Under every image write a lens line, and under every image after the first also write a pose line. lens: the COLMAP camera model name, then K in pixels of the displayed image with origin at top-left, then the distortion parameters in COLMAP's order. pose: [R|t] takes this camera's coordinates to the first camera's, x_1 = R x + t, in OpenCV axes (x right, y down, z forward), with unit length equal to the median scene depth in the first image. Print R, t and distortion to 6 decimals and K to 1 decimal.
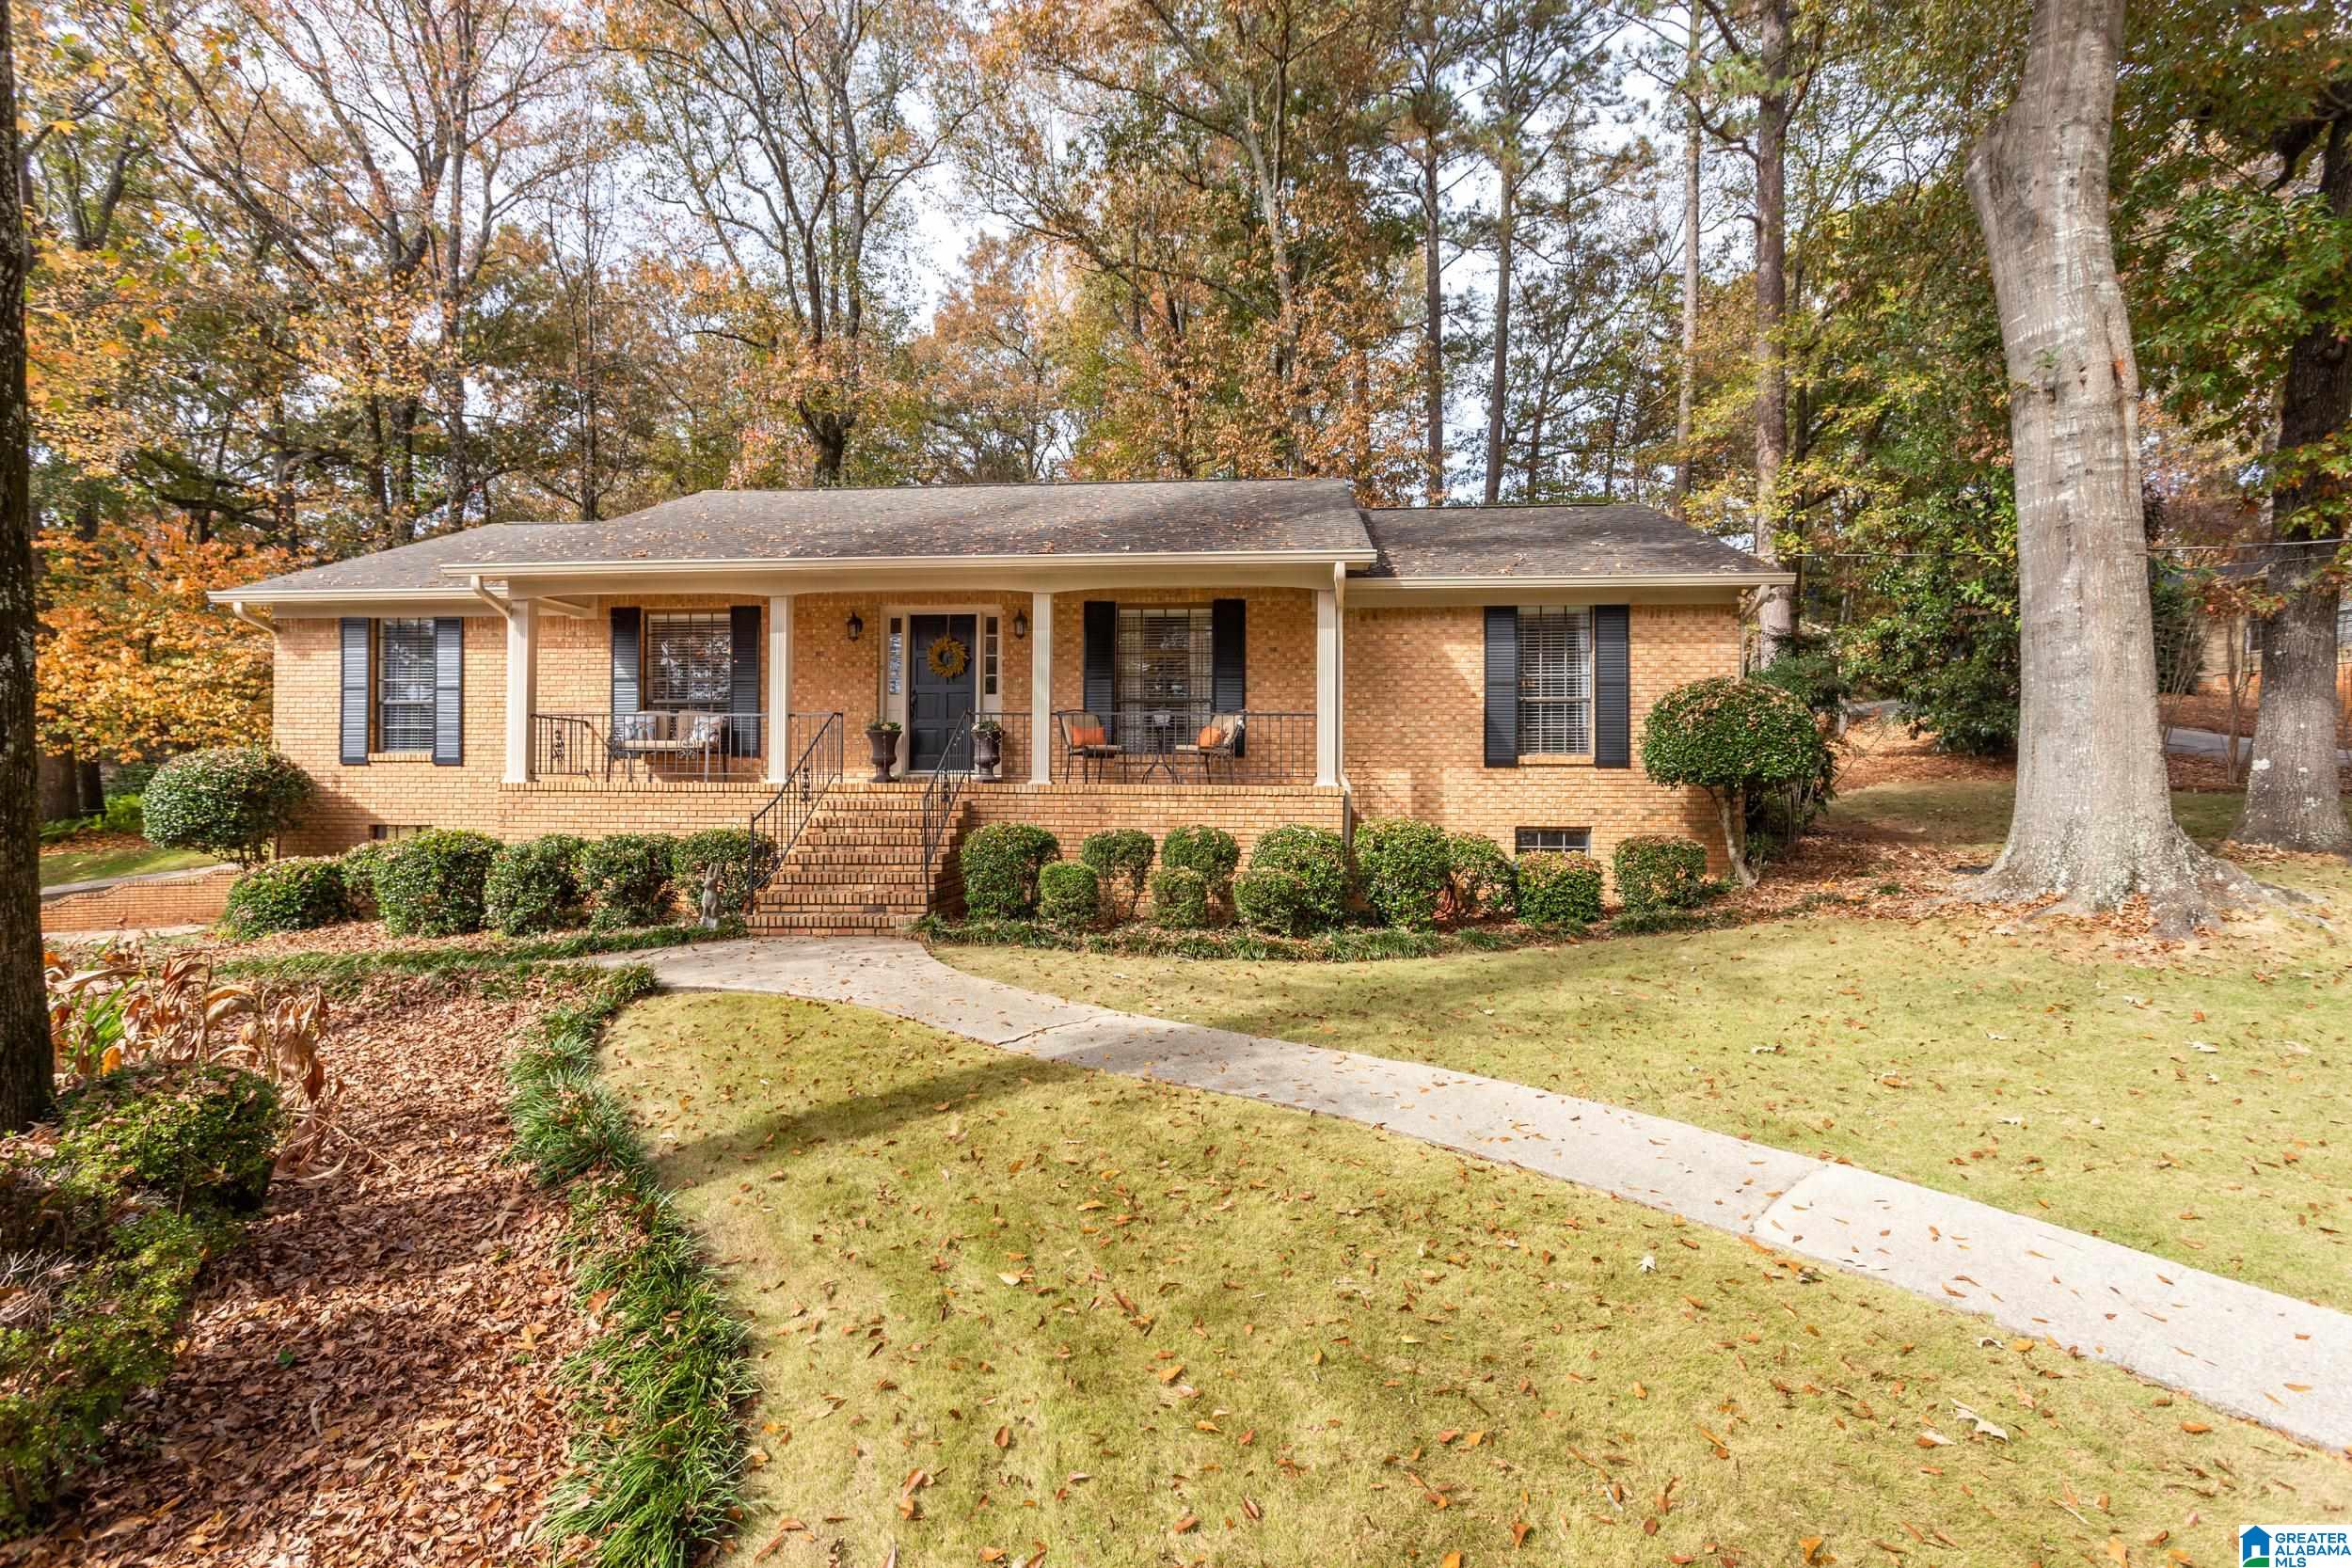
lens RADIAL K [[1135.6, 0, 1118.3], [0, 1135.6, 781.5], [0, 0, 1]] dist [0.005759, 0.000076]
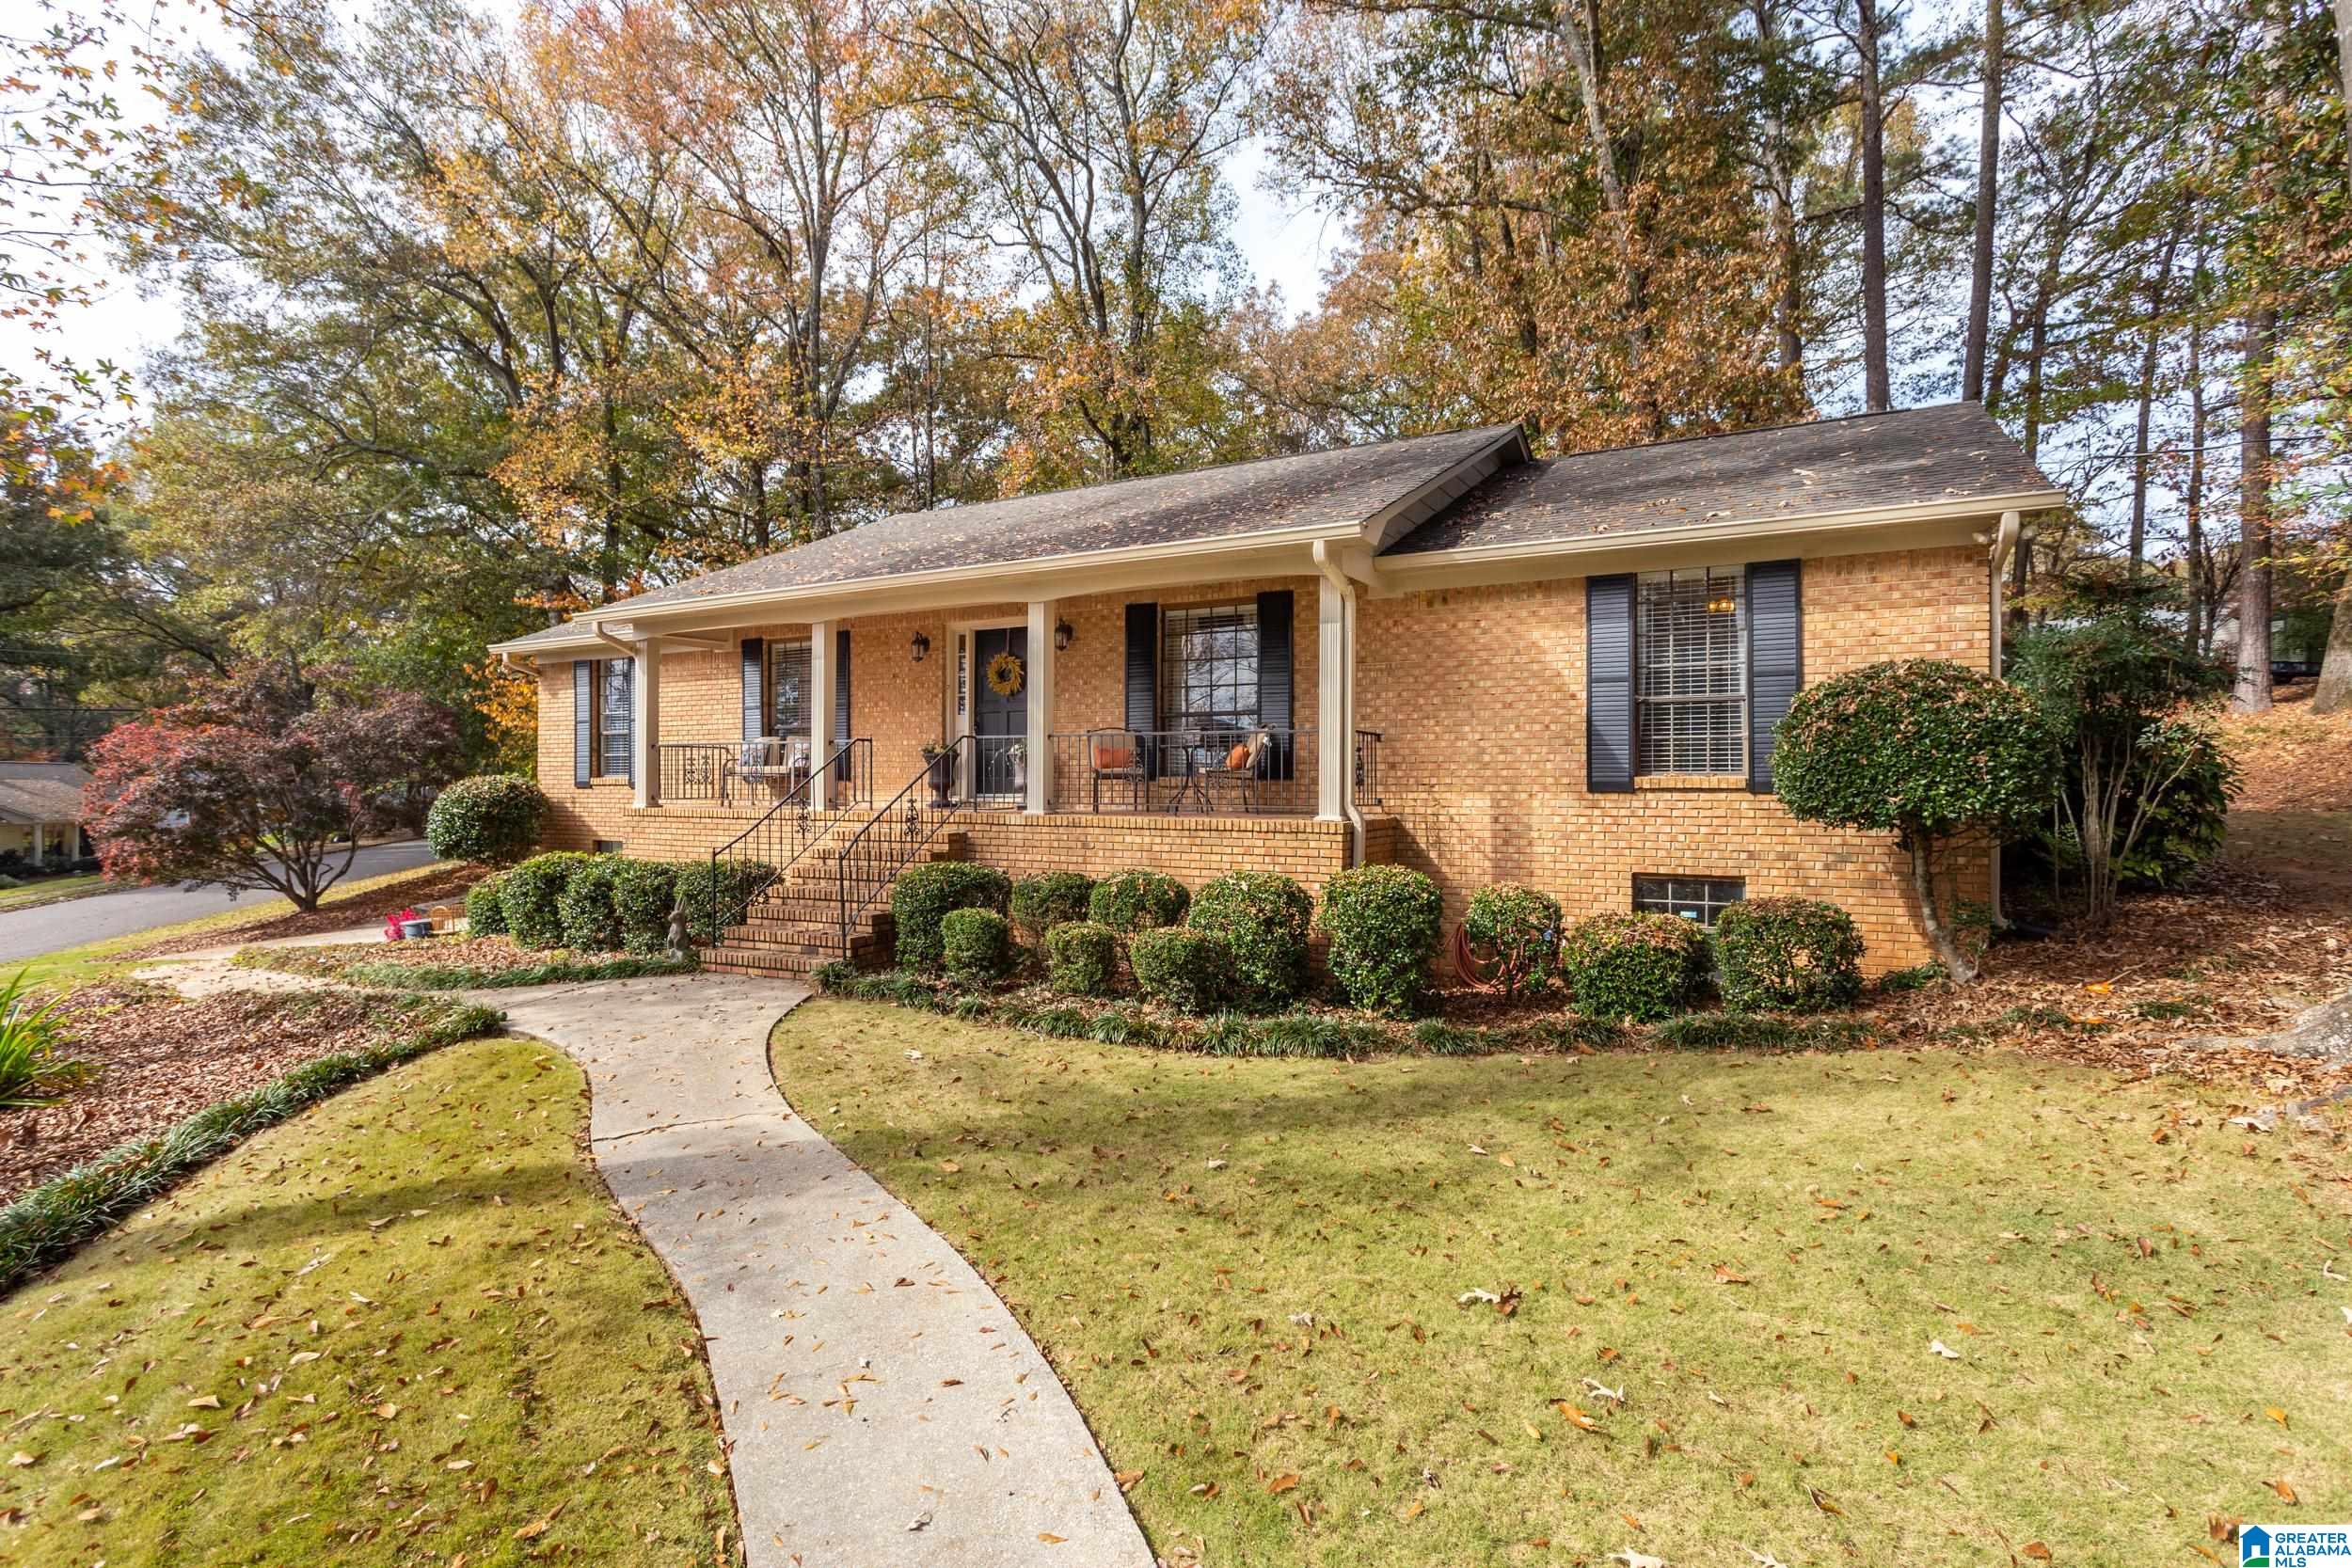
lens RADIAL K [[1135.6, 0, 1156.1], [0, 1135.6, 779.8], [0, 0, 1]] dist [0.005759, 0.000076]
pose [[0.914760, -0.006261, -0.403950, 0.343220], [0.010562, 0.999909, 0.008421, -0.028413], [0.403860, -0.011970, 0.914742, 0.190824]]
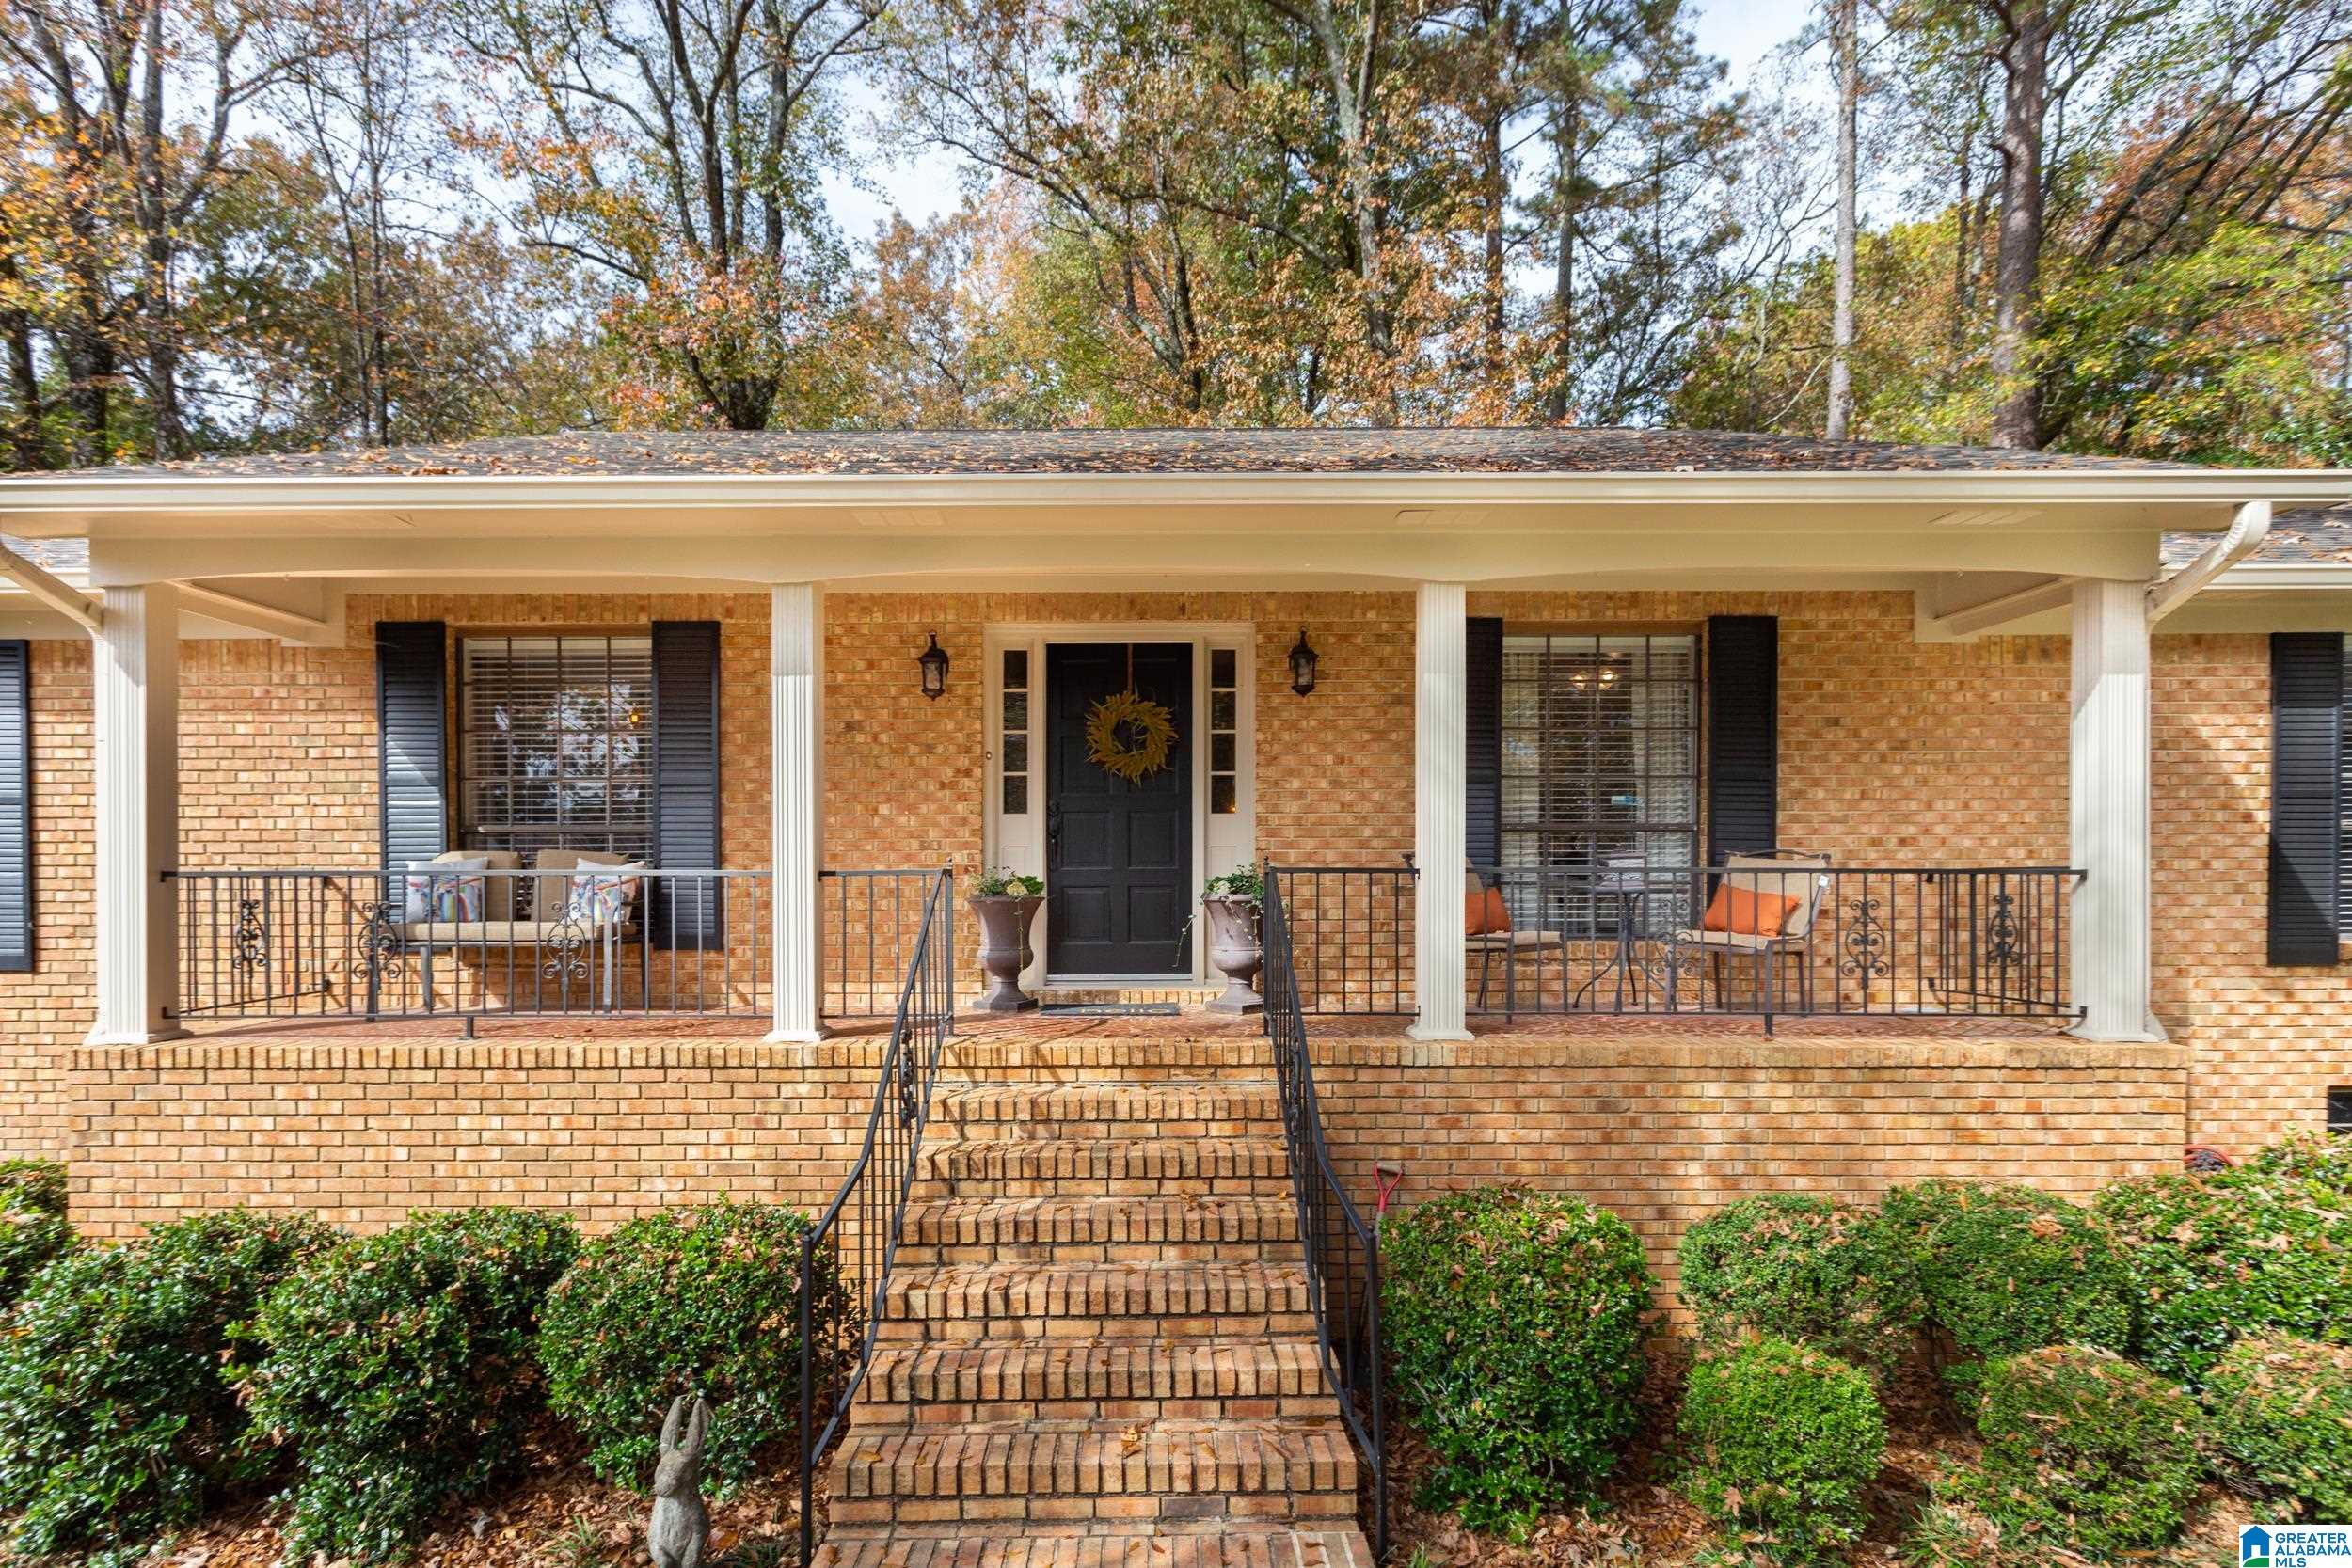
lens RADIAL K [[1135.6, 0, 1095.1], [0, 1135.6, 882.4], [0, 0, 1]] dist [0.005759, 0.000076]
pose [[0.994760, -0.009152, 0.101832, -0.213870], [0.006910, 0.999726, 0.022347, -0.058948], [-0.102008, -0.021526, 0.994551, 0.531224]]
